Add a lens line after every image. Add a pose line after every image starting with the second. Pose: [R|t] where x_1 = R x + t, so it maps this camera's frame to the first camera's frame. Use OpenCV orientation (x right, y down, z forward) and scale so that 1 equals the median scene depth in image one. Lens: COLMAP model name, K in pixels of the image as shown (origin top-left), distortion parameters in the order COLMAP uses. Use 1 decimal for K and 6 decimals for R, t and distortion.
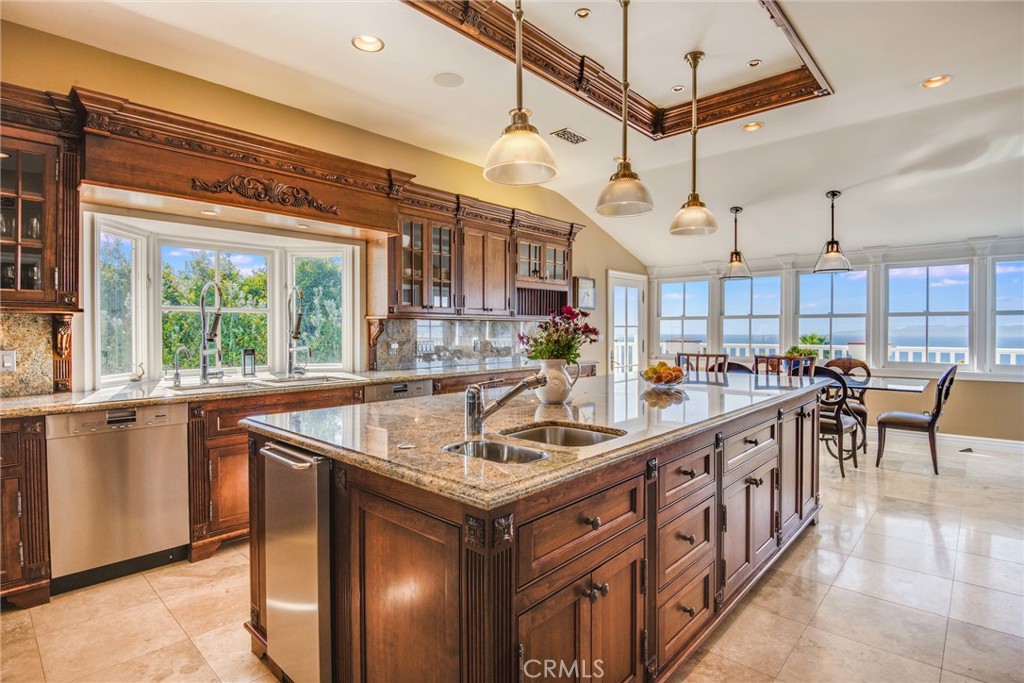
lens RADIAL K [[511.2, 0, 513.3], [0, 511.2, 339.8], [0, 0, 1]] dist [-0.036556, -0.002901]
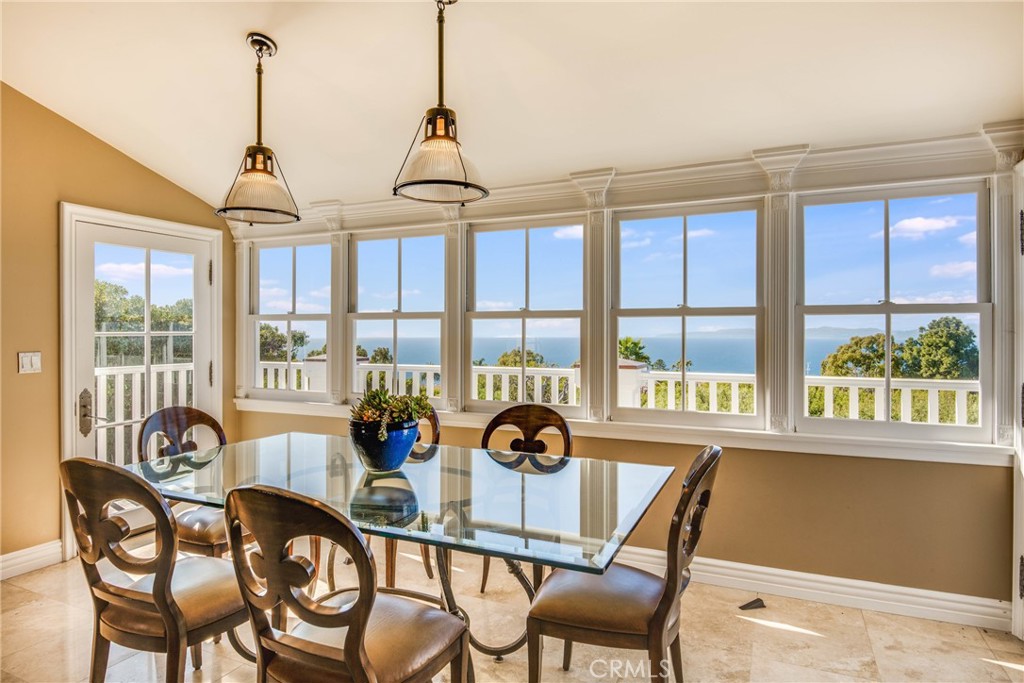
lens RADIAL K [[587.0, 0, 513.8], [0, 587.0, 338.8], [0, 0, 1]] dist [-0.015050, -0.003171]
pose [[0.945367, -0.000867, 0.326006, 0.465328], [0.003272, 0.999971, -0.006829, -0.020613], [-0.325991, 0.007523, 0.945343, 0.487985]]
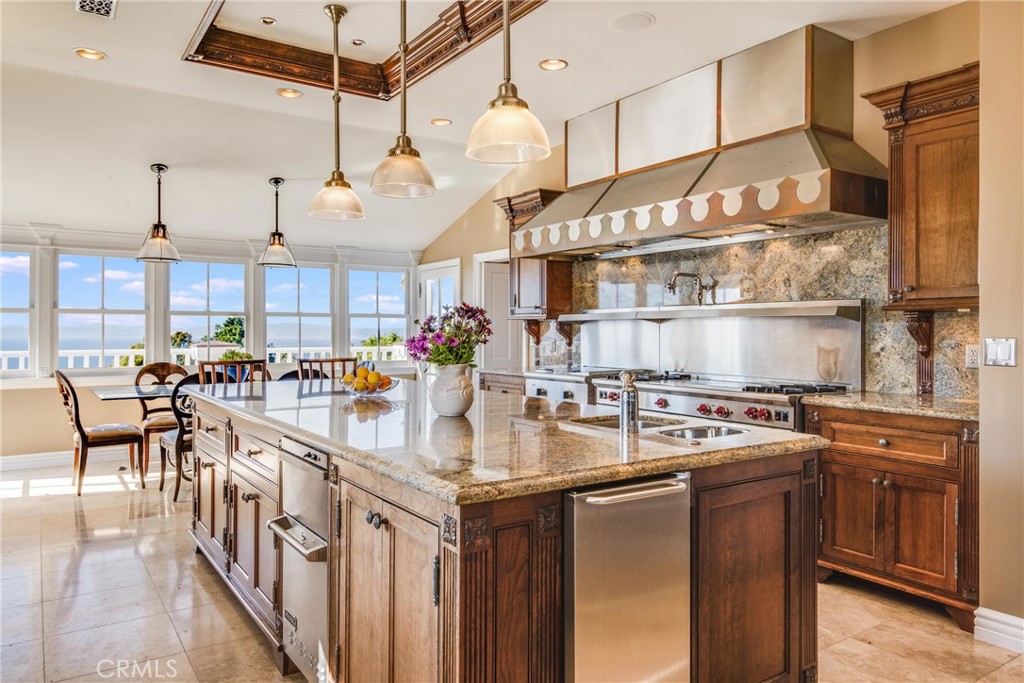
lens RADIAL K [[672.6, 0, 512.9], [0, 672.6, 333.0], [0, 0, 1]] dist [-0.060064, 0.000548]
pose [[0.207207, -0.000551, 0.978297, -0.387384], [0.015028, 0.999884, -0.002620, -0.004023], [-0.978182, 0.015245, 0.207191, 0.285784]]
